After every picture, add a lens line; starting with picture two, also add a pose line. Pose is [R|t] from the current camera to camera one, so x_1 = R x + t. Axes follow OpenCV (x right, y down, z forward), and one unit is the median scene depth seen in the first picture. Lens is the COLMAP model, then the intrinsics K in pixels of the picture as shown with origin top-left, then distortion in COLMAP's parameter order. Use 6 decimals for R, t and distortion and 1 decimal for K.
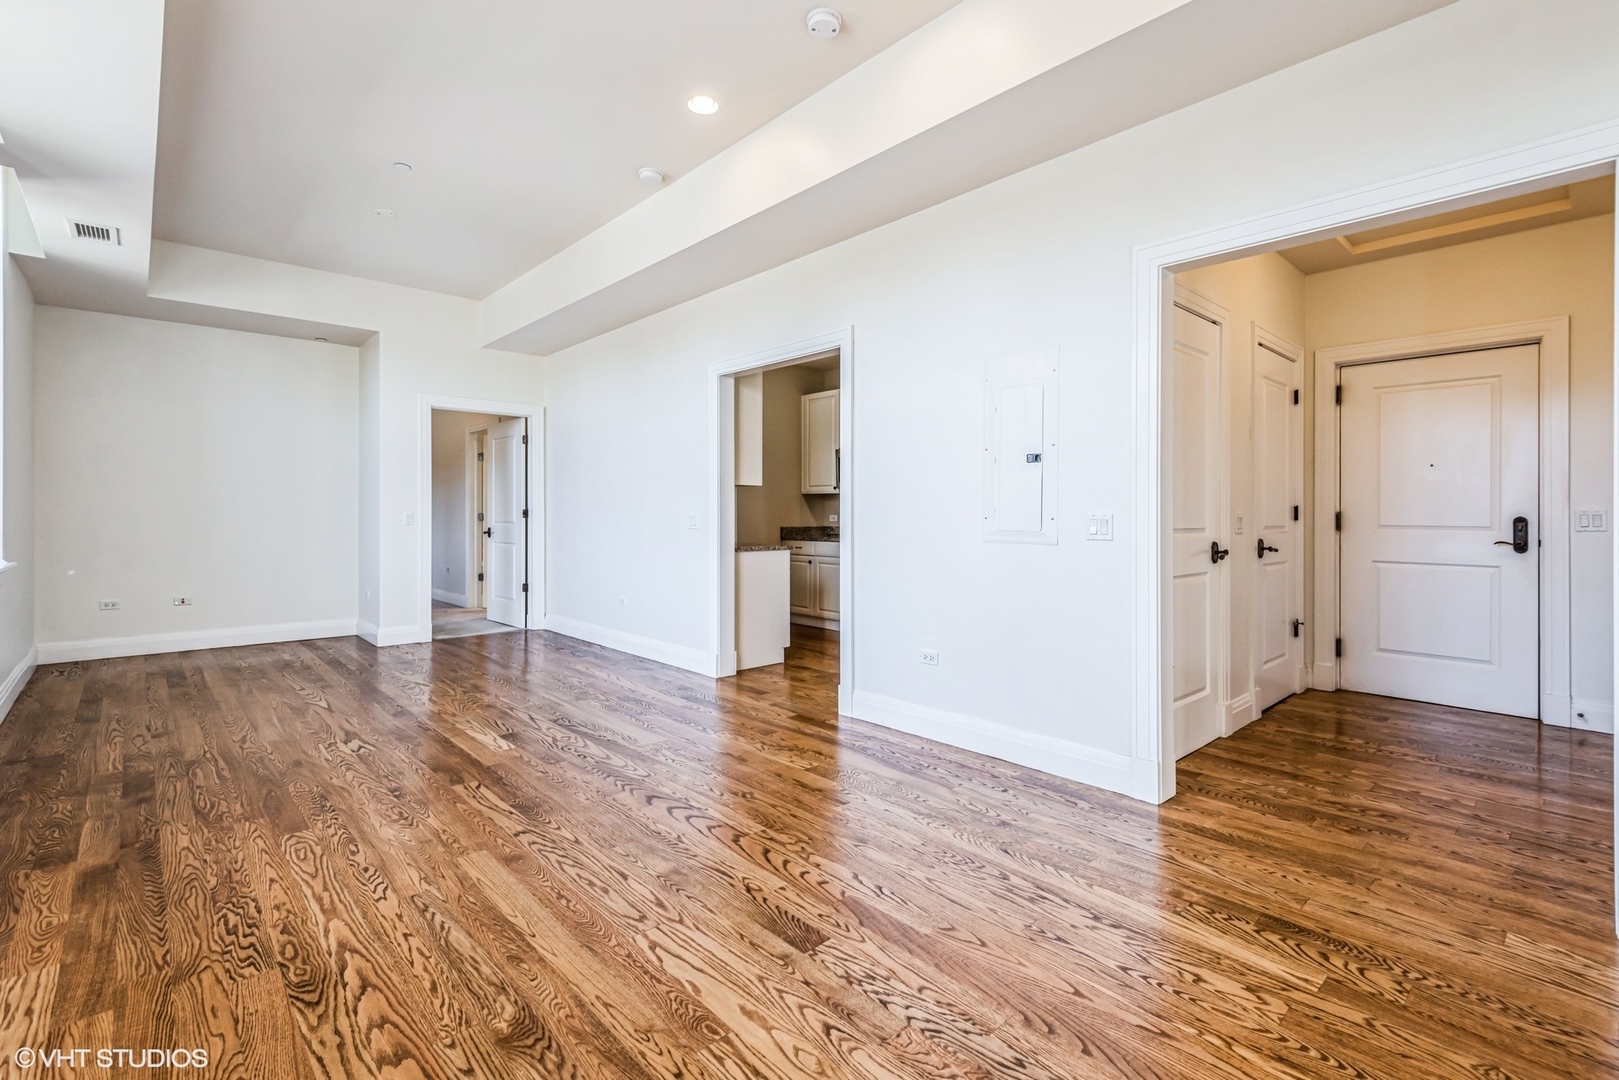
lens RADIAL K [[732.5, 0, 802.7], [0, 732.5, 516.0], [0, 0, 1]] dist [0.019735, -0.015711]
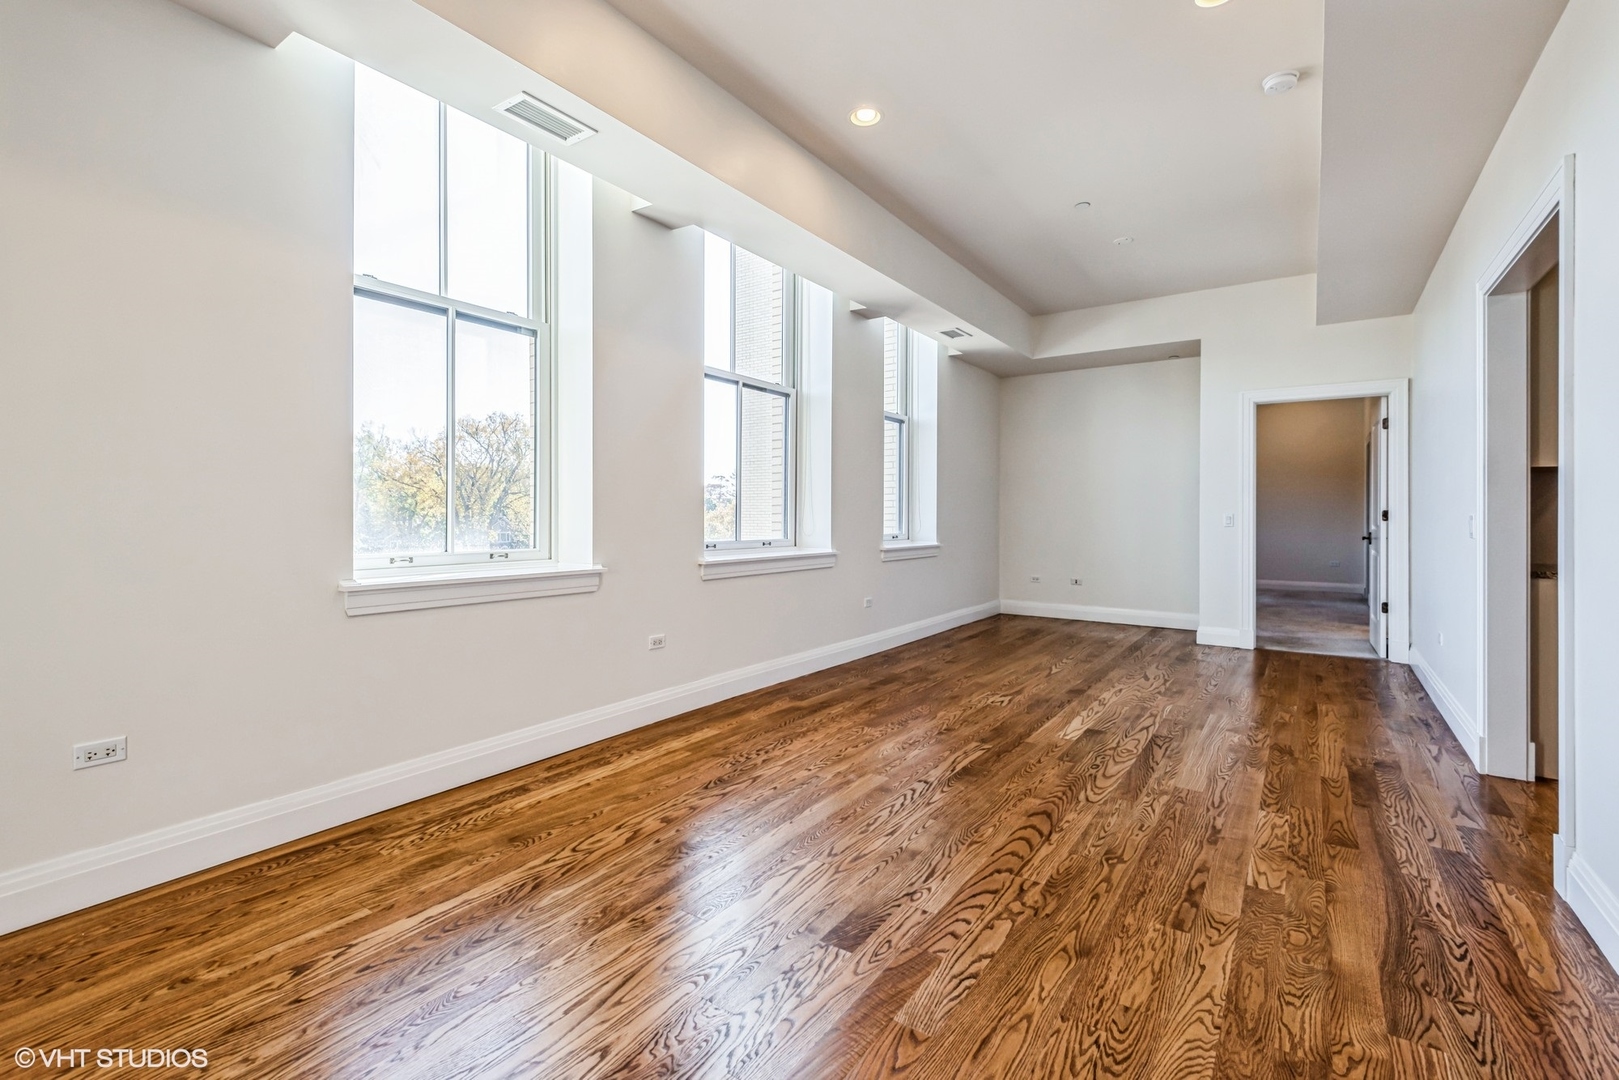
lens RADIAL K [[732.5, 0, 802.7], [0, 732.5, 516.0], [0, 0, 1]] dist [0.019735, -0.015711]
pose [[0.229575, 0.008192, -0.973256, 0.721283], [-0.013310, 0.999897, 0.005277, 0.000520], [0.973200, 0.011742, 0.229661, 0.538431]]
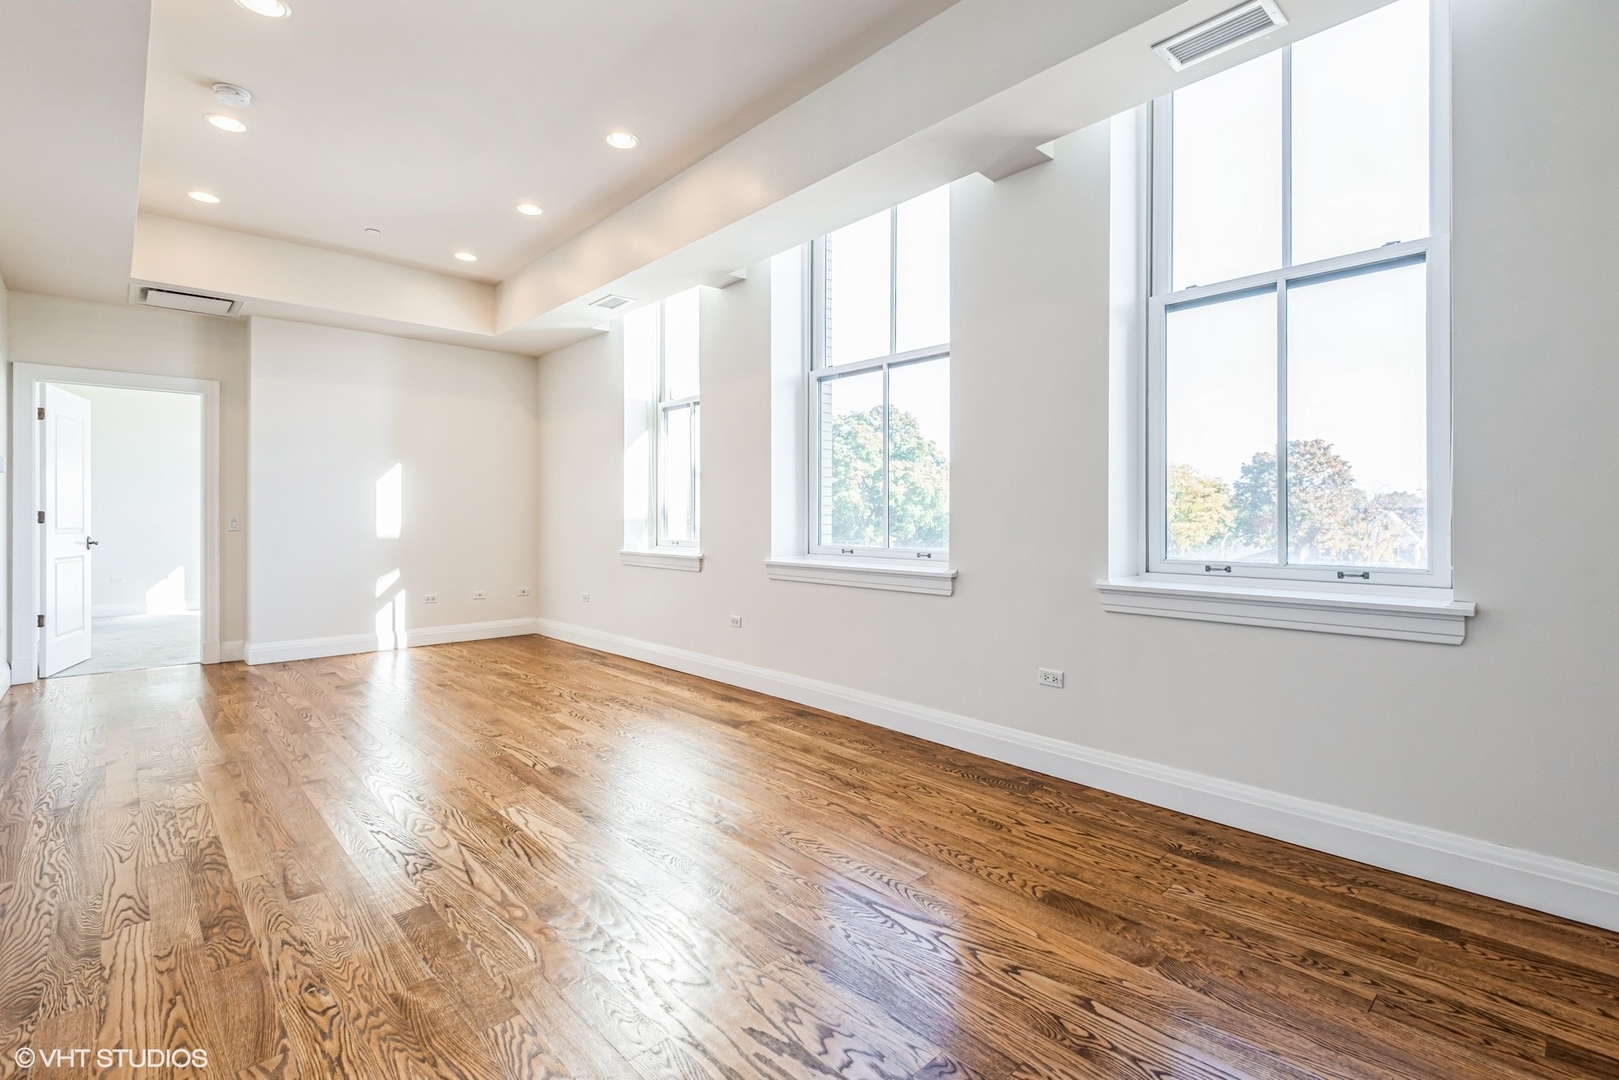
lens RADIAL K [[732.5, 0, 802.7], [0, 732.5, 516.0], [0, 0, 1]] dist [0.019735, -0.015711]
pose [[-0.999880, 0.006194, -0.014184, -0.975557], [0.006160, 0.999978, 0.002488, -0.000210], [0.014199, 0.002401, -0.999896, 2.475865]]
